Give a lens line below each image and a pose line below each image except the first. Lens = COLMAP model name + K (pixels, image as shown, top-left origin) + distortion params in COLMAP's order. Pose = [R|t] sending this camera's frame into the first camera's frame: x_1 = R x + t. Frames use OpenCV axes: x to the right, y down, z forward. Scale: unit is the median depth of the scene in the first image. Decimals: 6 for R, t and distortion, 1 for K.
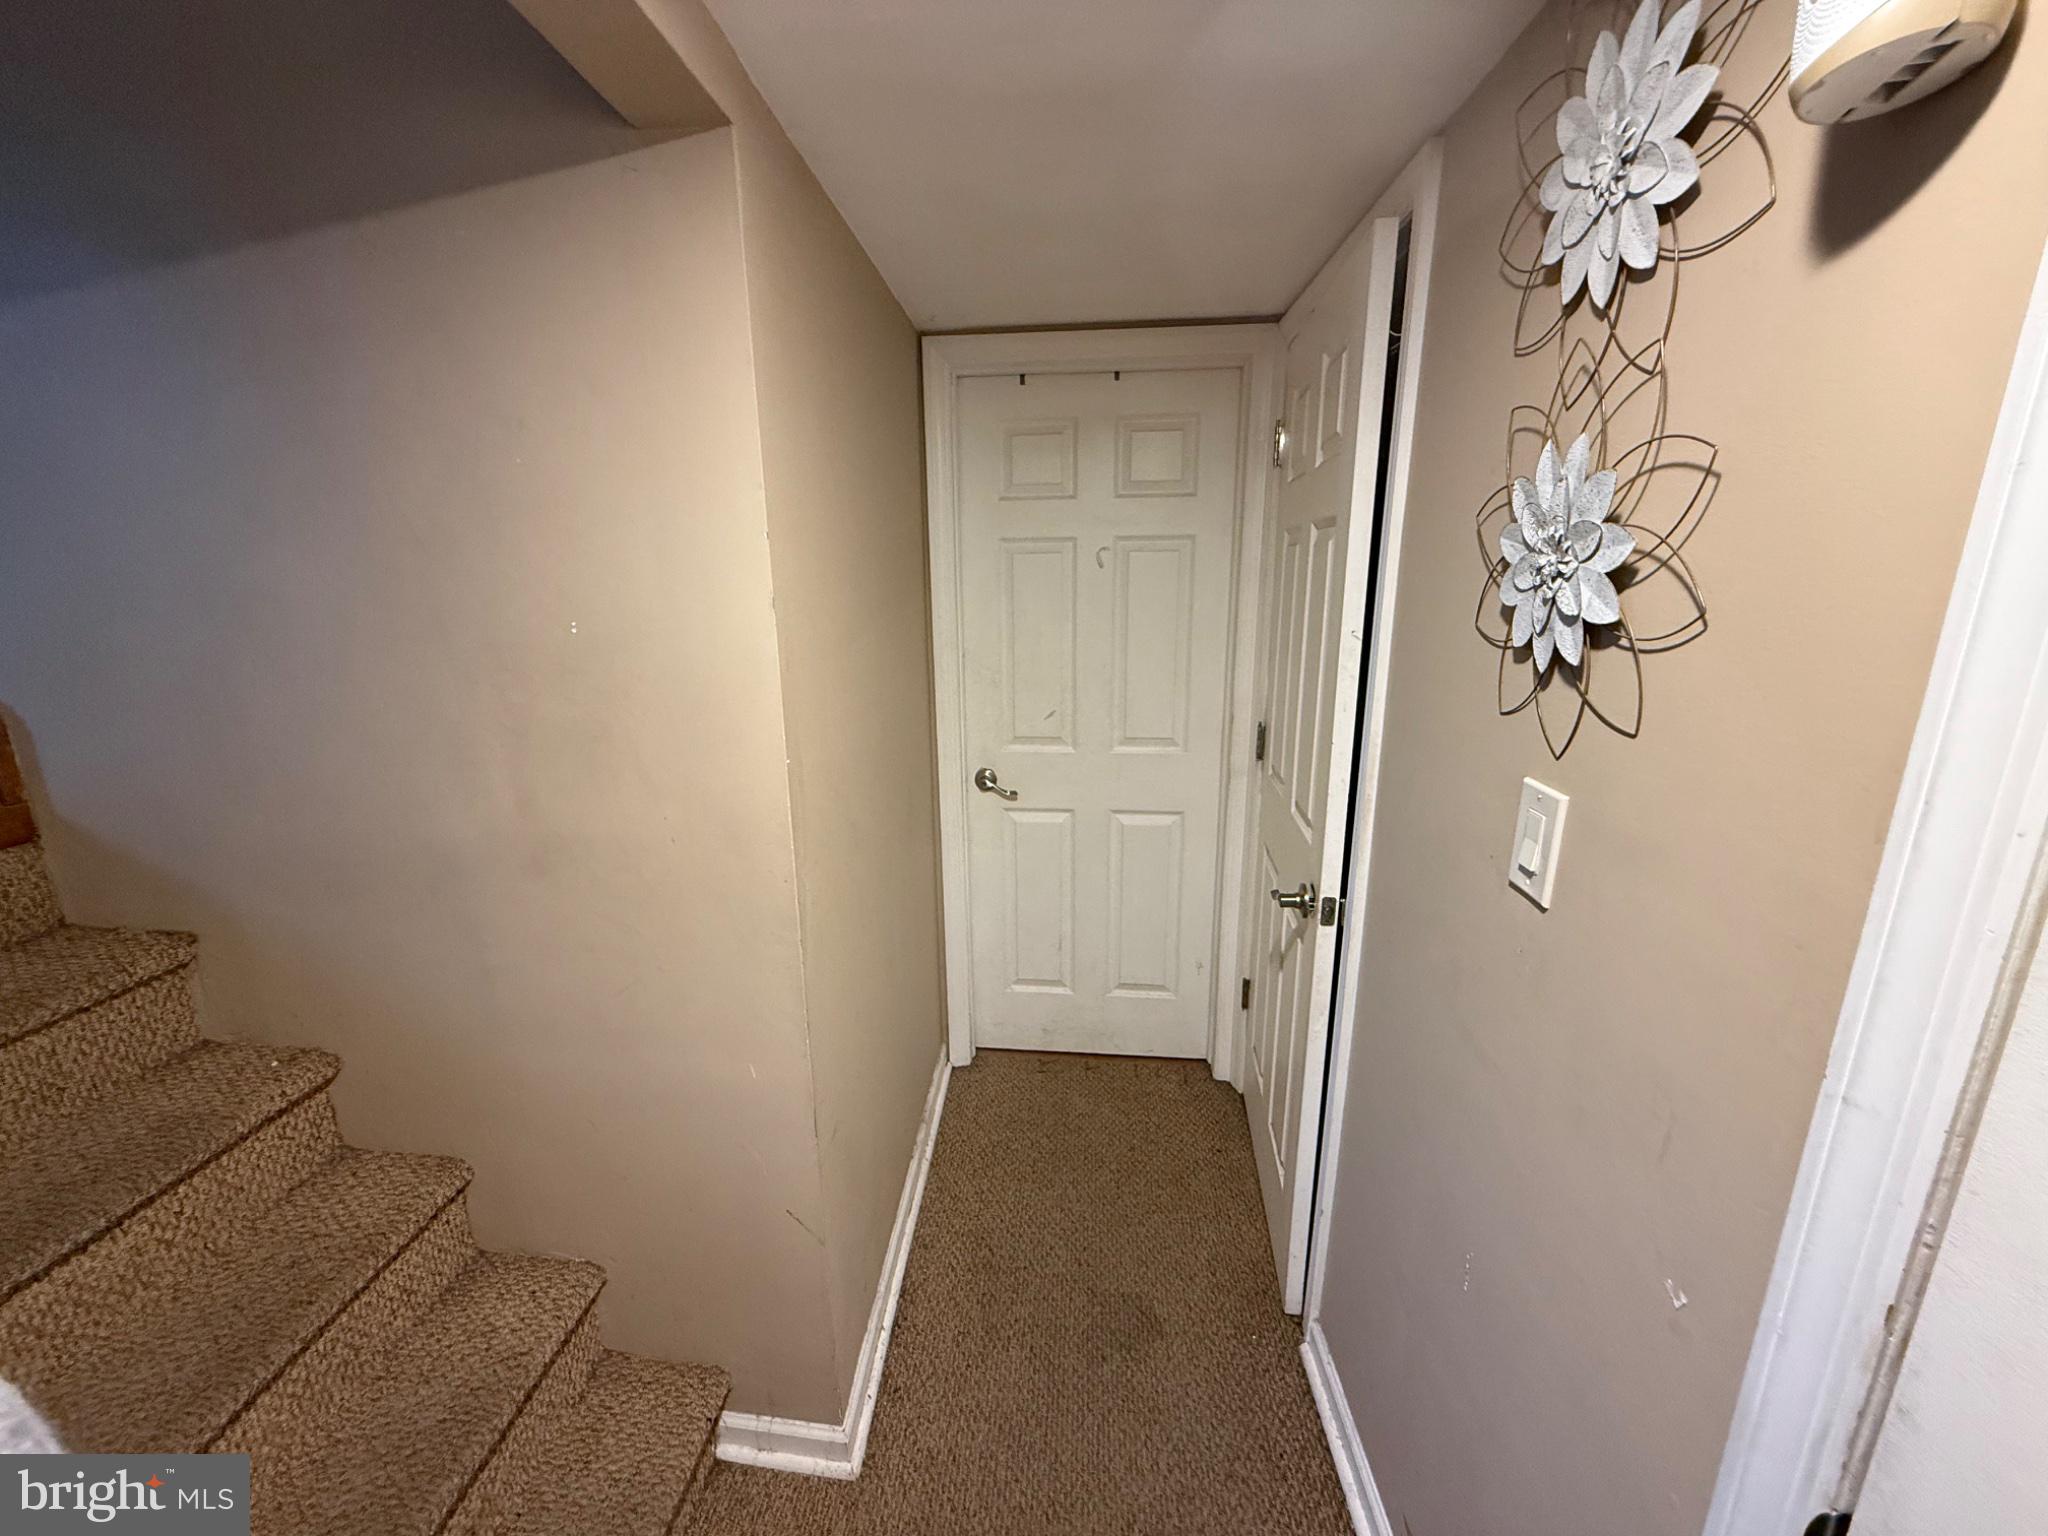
lens RADIAL K [[815.2, 0, 1021.0], [0, 815.2, 769.1], [0, 0, 1]] dist [-0.001119, 0.000285]
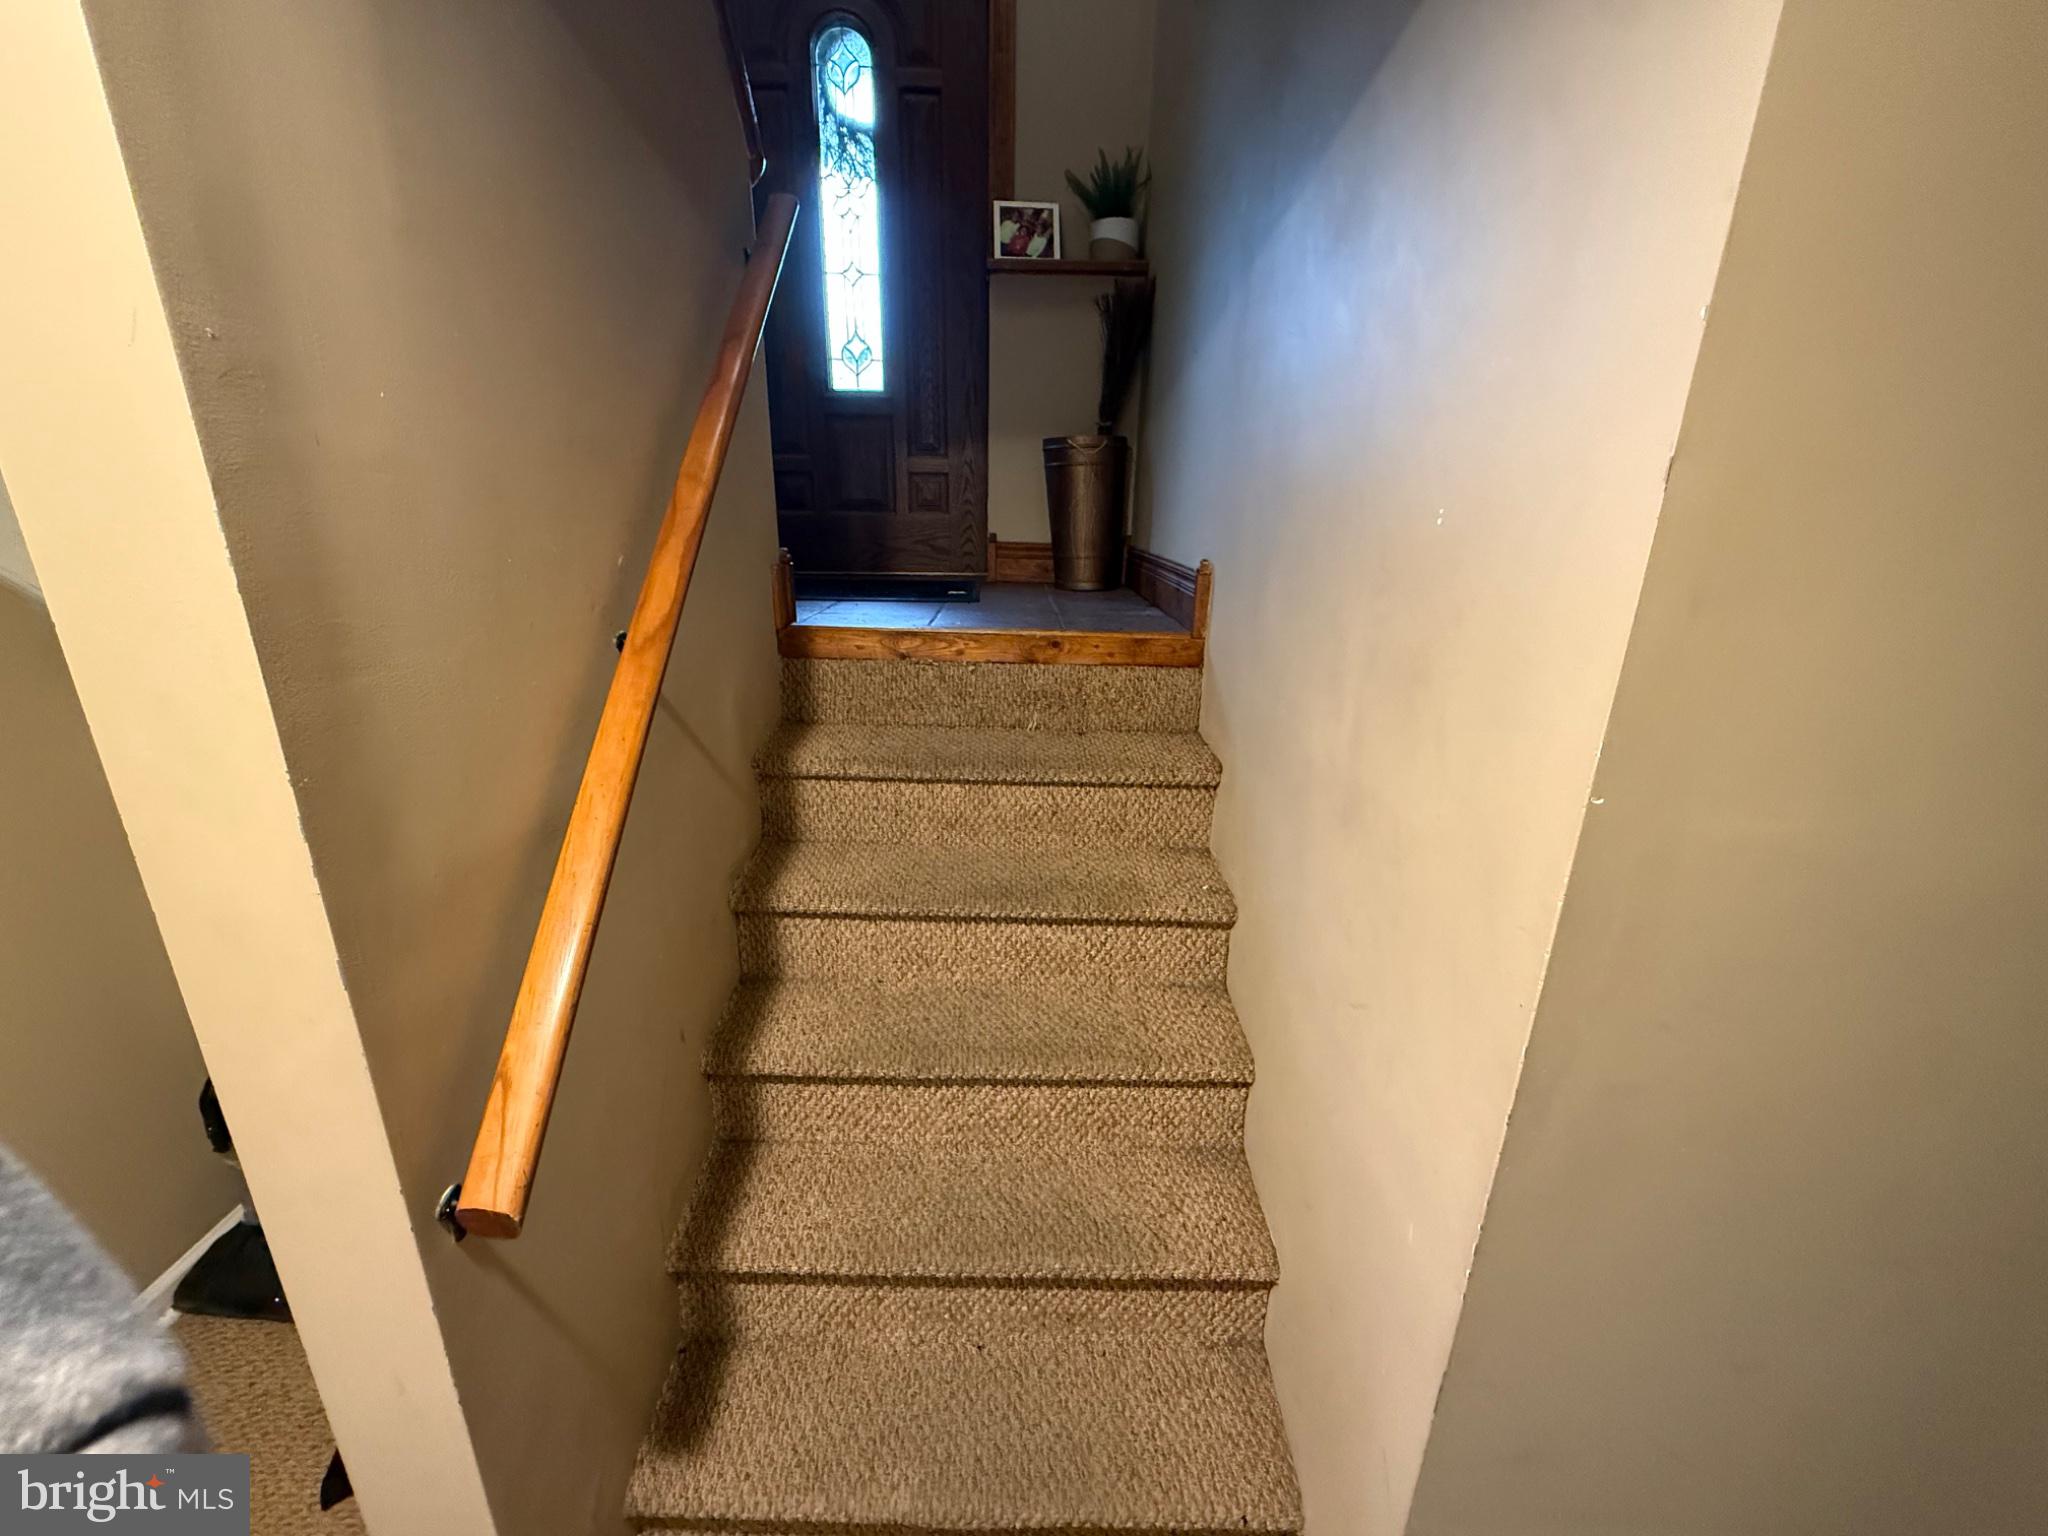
lens RADIAL K [[815.5, 0, 1021.0], [0, 815.5, 769.7], [0, 0, 1]] dist [-0.000671, 0.000083]
pose [[0.083436, 0.317312, -0.944644, 0.138443], [-0.261200, 0.921770, 0.286558, -0.070974], [0.961672, 0.222831, 0.159791, 0.523882]]
